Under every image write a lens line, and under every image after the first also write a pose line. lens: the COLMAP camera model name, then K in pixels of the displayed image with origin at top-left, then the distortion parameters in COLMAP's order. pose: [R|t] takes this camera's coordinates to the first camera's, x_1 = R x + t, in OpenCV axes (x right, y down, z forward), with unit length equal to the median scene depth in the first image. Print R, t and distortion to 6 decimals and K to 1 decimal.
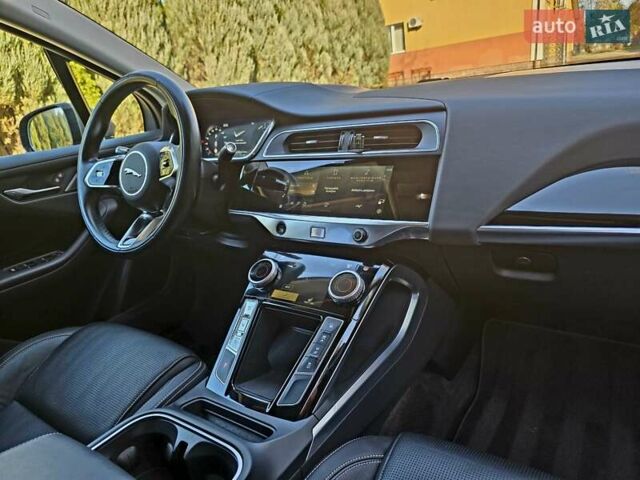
lens RADIAL K [[434.8, 0, 320.0], [0, 434.8, 240.0], [0, 0, 1]] dist [0.058353, -0.060573]
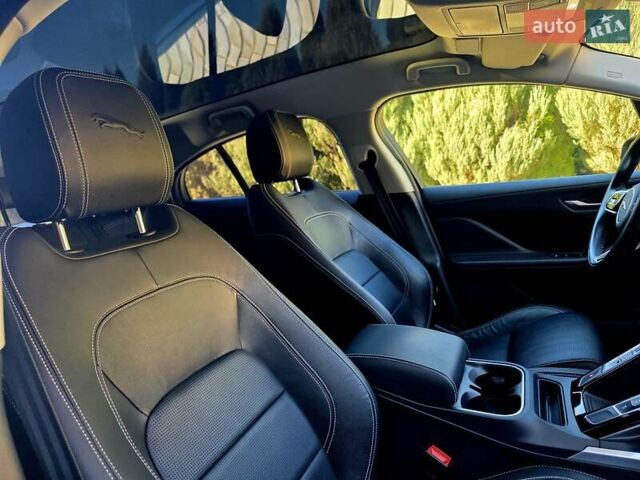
lens RADIAL K [[434.8, 0, 320.0], [0, 434.8, 240.0], [0, 0, 1]] dist [0.058353, -0.060573]
pose [[0.168630, 0.246951, -0.954243, 0.558772], [-0.206879, 0.955410, 0.210694, -0.134377], [0.963725, 0.161884, 0.212200, -0.036830]]
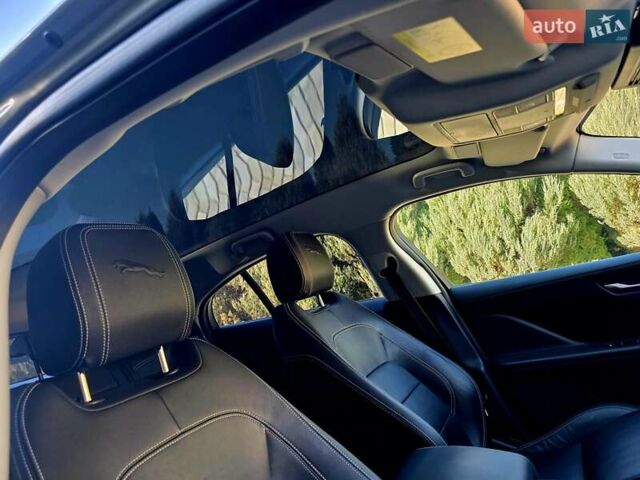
lens RADIAL K [[433.4, 0, 316.4], [0, 433.4, 247.0], [0, 0, 1]] dist [0.074011, -0.080383]
pose [[0.109788, -0.002102, -0.993953, 0.541902], [-0.083465, 0.996446, -0.011326, -0.147341], [0.990444, 0.084204, 0.109222, -0.017942]]
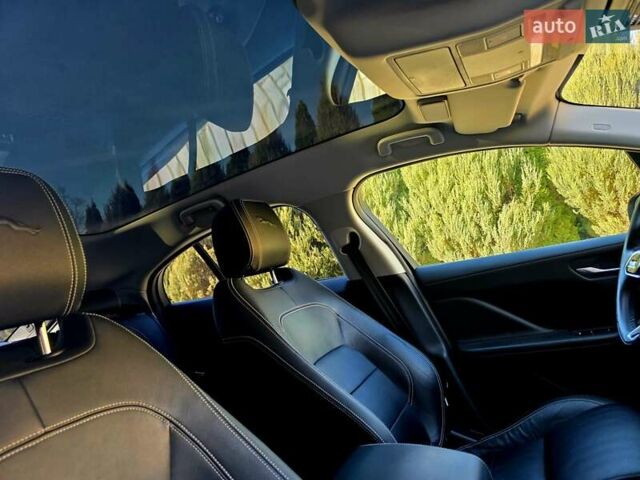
lens RADIAL K [[434.8, 0, 320.0], [0, 434.8, 240.0], [0, 0, 1]] dist [0.058353, -0.060573]
pose [[0.158269, 0.028465, -0.986986, 0.407930], [-0.118552, 0.992901, 0.009625, -0.125485], [0.980253, 0.115486, 0.160520, 0.092950]]
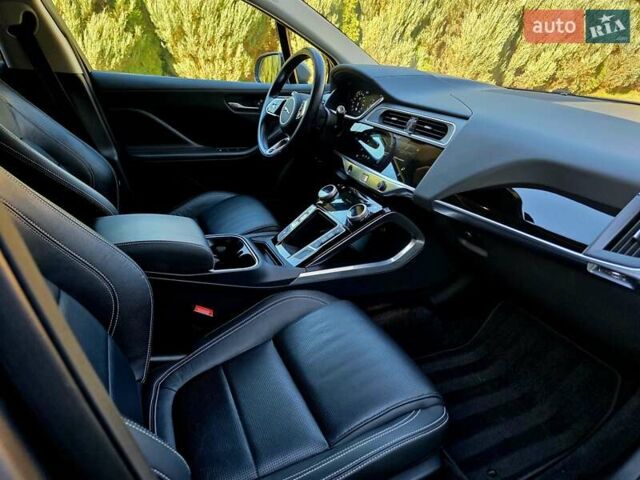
lens RADIAL K [[434.8, 0, 320.0], [0, 434.8, 240.0], [0, 0, 1]] dist [0.058353, -0.060573]
pose [[0.839140, 0.362107, -0.405860, 0.463131], [-0.320767, 0.932070, 0.168385, -0.016700], [0.439263, -0.011112, 0.898290, -0.366415]]
